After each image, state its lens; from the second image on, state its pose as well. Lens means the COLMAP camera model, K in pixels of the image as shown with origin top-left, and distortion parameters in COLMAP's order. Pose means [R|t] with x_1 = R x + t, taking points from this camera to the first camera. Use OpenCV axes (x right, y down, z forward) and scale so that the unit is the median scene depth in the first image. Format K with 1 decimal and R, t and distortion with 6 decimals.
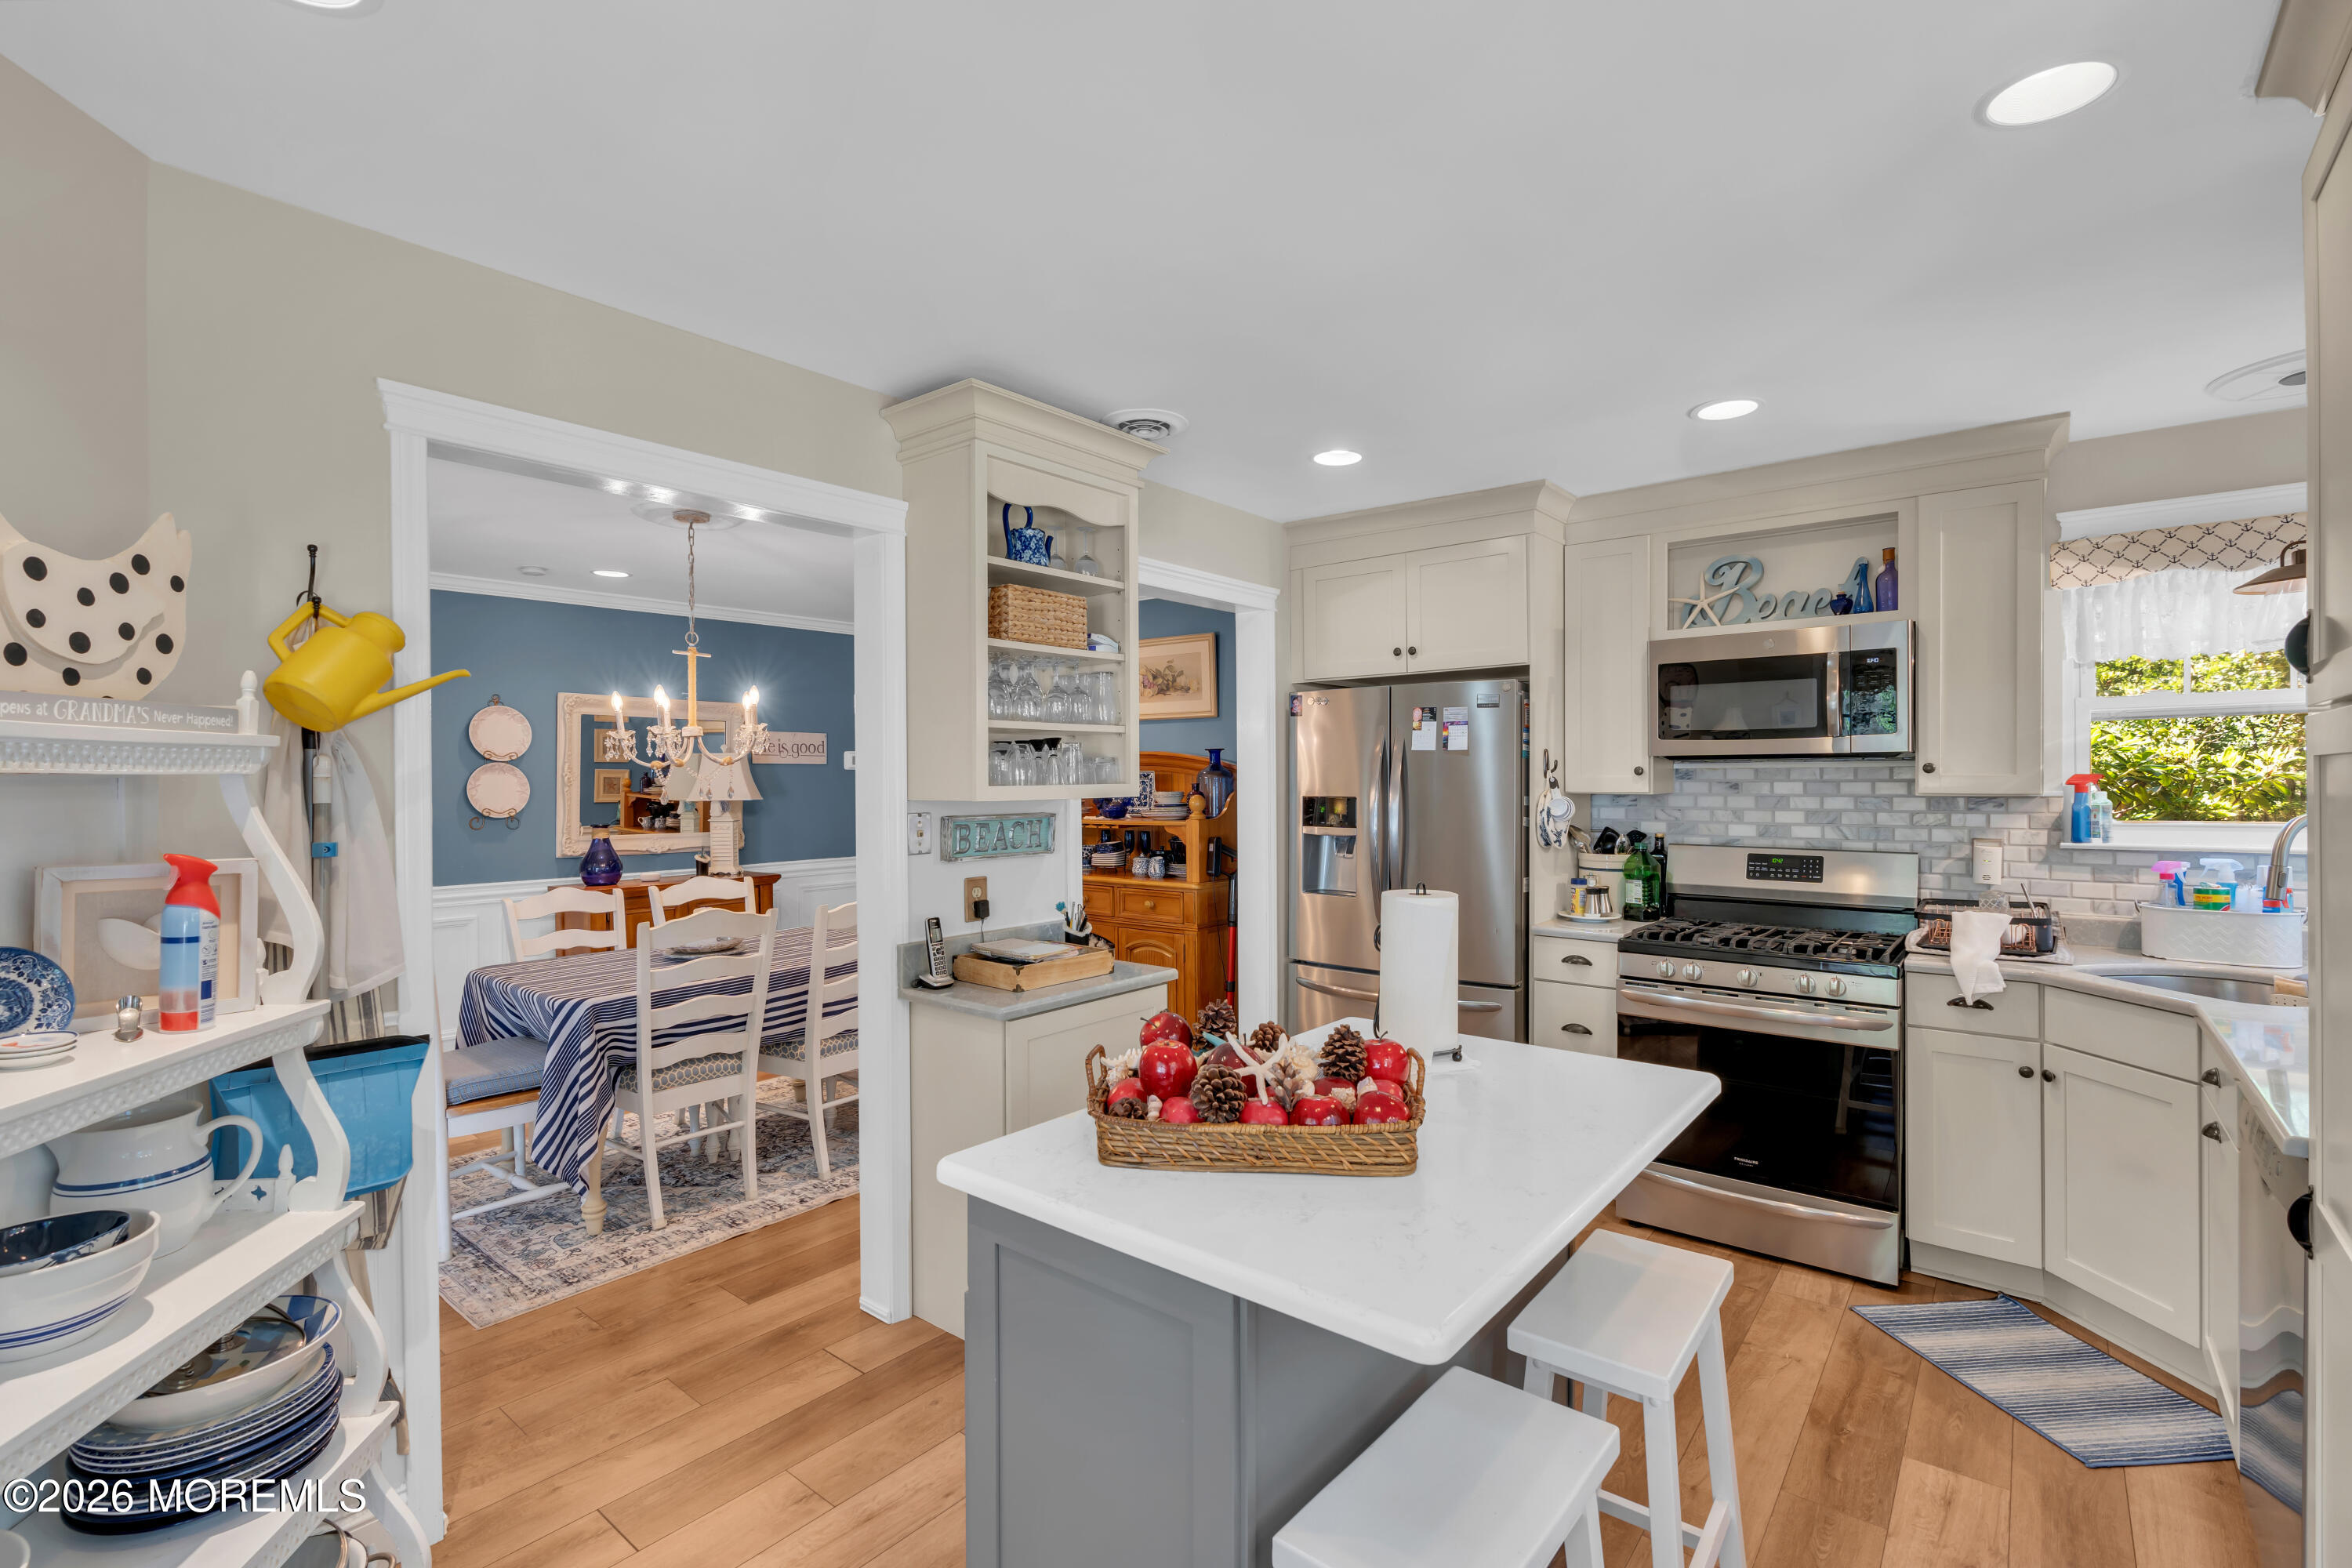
lens RADIAL K [[1052.9, 0, 1163.4], [0, 1052.9, 783.2], [0, 0, 1]] dist [-0.012474, 0.003783]
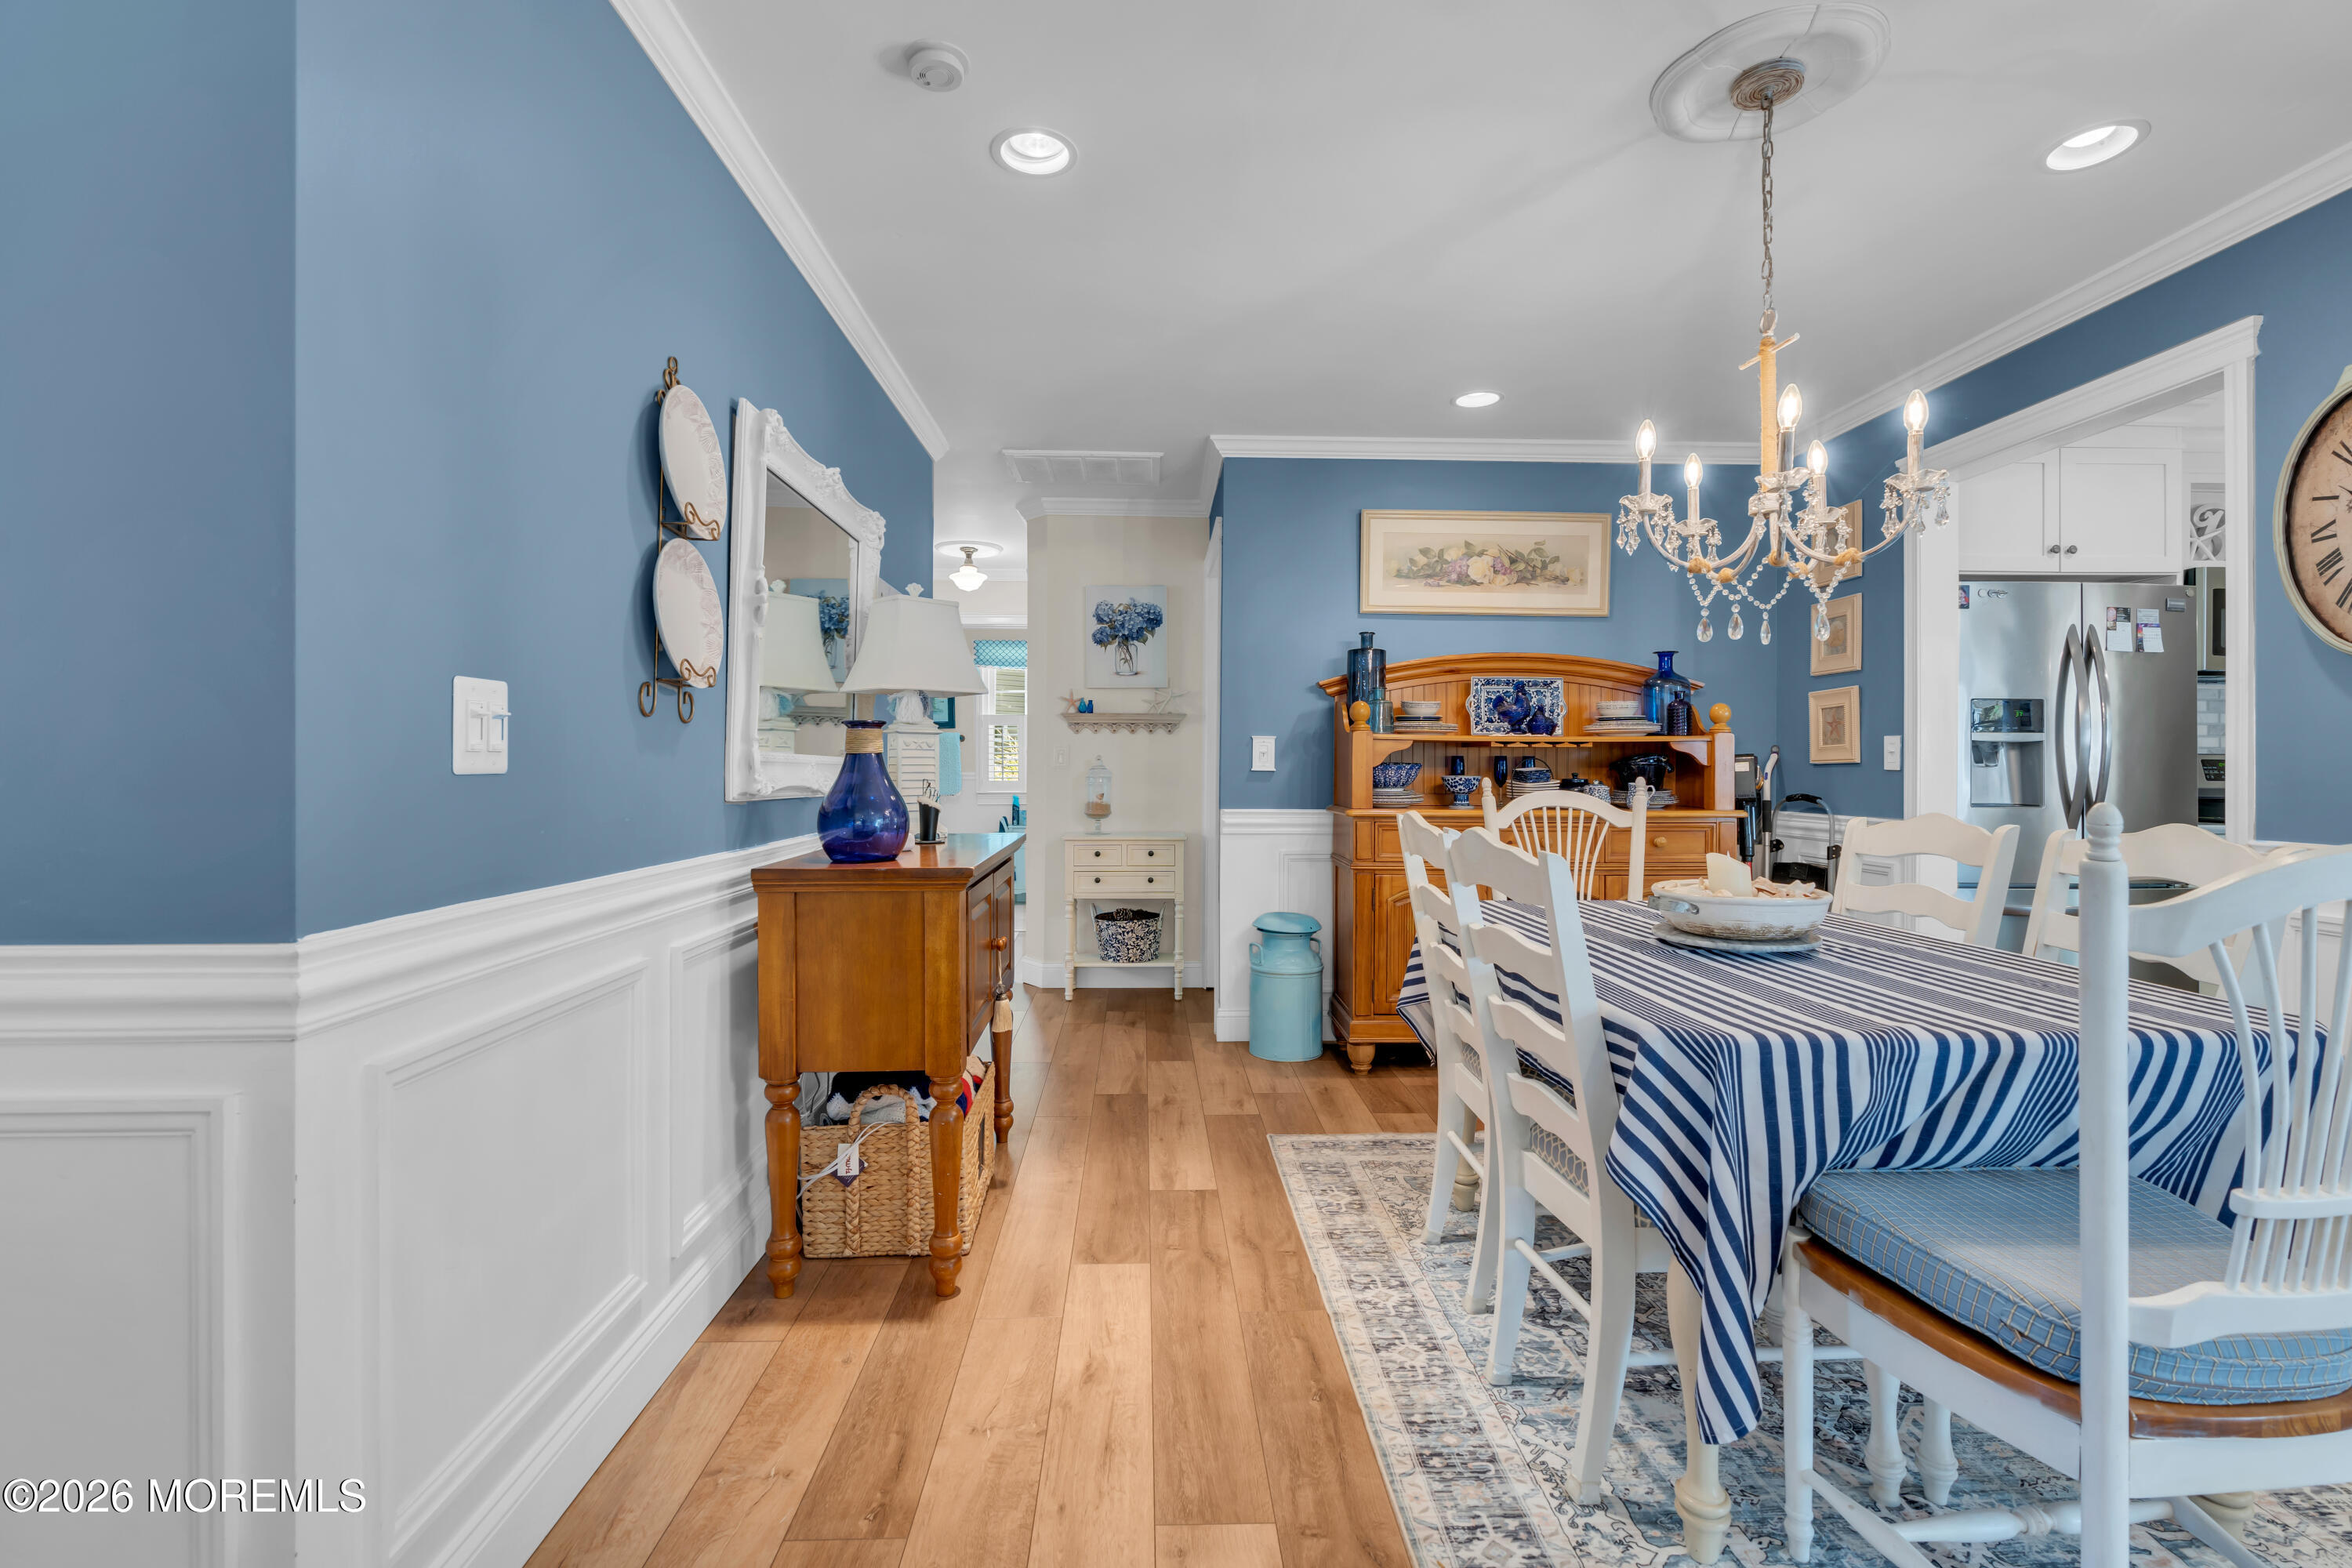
lens RADIAL K [[1052.9, 0, 1175.4], [0, 1052.9, 760.4], [0, 0, 1]] dist [-0.012474, 0.003783]
pose [[0.755438, 0.011938, 0.655112, -0.964444], [-0.005858, 0.999917, -0.011466, 0.079622], [-0.655194, 0.004824, 0.755445, 0.779726]]
